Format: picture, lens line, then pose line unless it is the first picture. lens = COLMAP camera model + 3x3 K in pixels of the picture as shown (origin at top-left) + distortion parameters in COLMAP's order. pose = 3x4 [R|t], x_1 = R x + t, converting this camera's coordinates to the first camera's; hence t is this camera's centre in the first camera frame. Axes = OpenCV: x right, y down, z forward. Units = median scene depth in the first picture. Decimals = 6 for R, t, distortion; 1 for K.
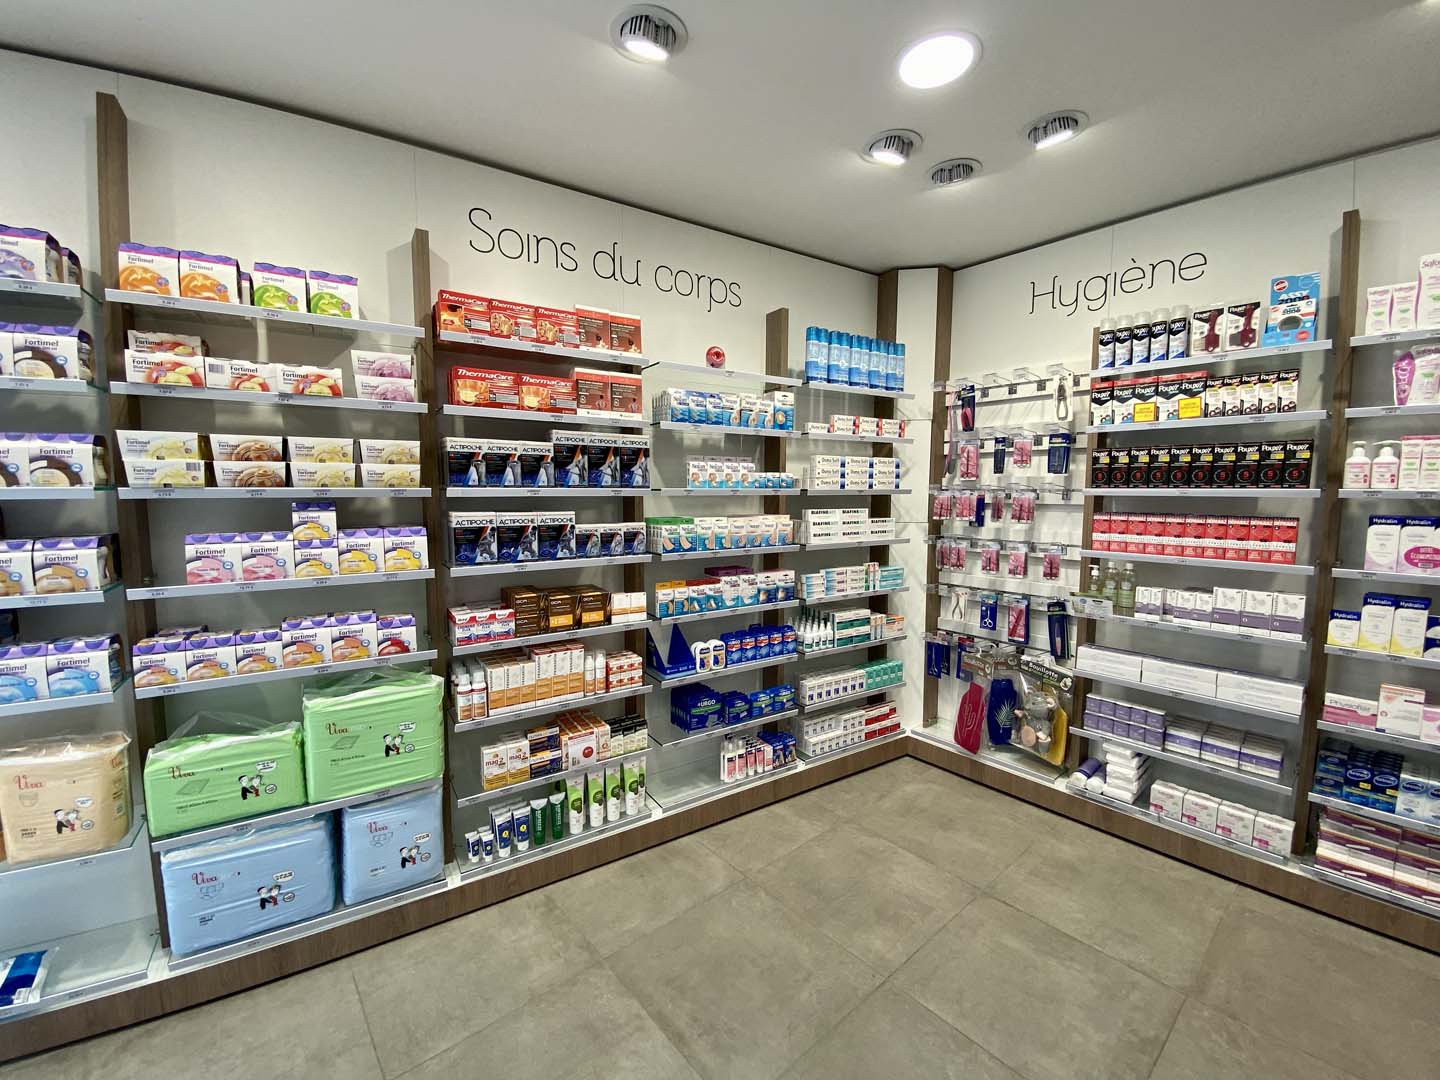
lens RADIAL K [[583.6, 0, 714.2], [0, 583.6, 538.0], [0, 0, 1]] dist [0.023176, -0.021213]
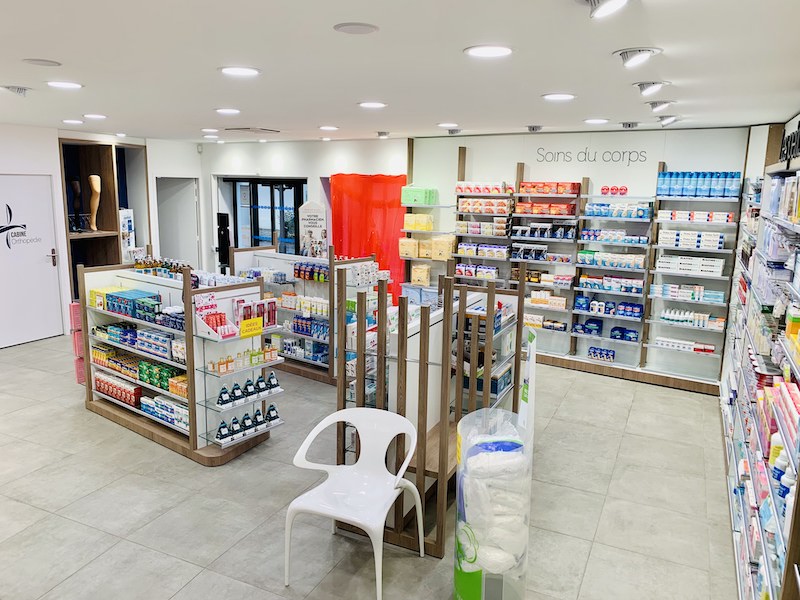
lens RADIAL K [[610.7, 0, 394.1], [0, 610.7, 293.1], [0, 0, 1]] dist [0.034701, -0.041137]
pose [[0.398960, 0.166445, -0.901735, 1.967300], [-0.092926, 0.985664, 0.140823, -0.147428], [0.912247, 0.027612, 0.408708, -0.867078]]
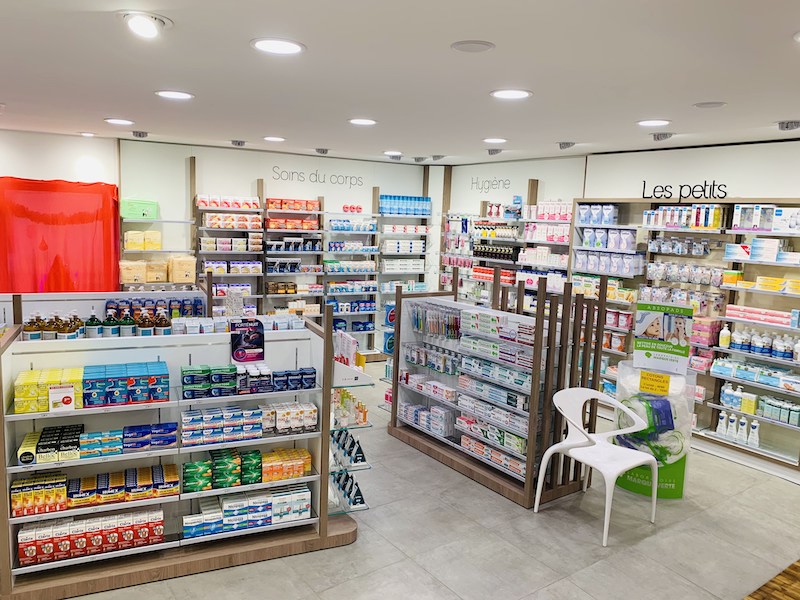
lens RADIAL K [[602.8, 0, 400.0], [0, 602.8, 300.0], [0, 0, 1]] dist [0.029422, -0.007233]
pose [[0.995677, 0.049762, -0.078428, 0.497787], [-0.045550, 0.997468, 0.054612, -0.018403], [0.080947, -0.050803, 0.995423, -1.966460]]
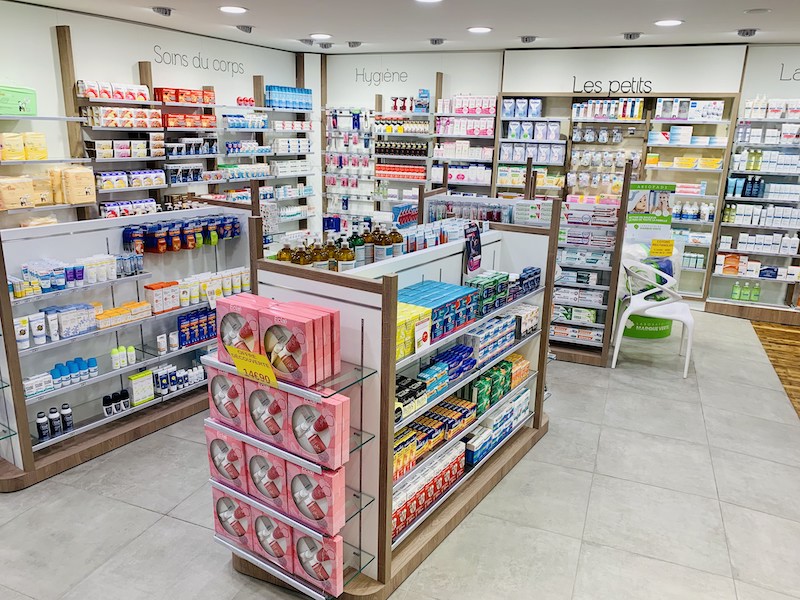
lens RADIAL K [[610.7, 0, 394.1], [0, 610.7, 293.1], [0, 0, 1]] dist [0.034701, -0.041137]
pose [[0.888509, -0.097422, 0.448398, -0.650567], [0.012022, 0.981809, 0.189492, 0.014373], [-0.458702, -0.162975, 0.873517, -1.688451]]
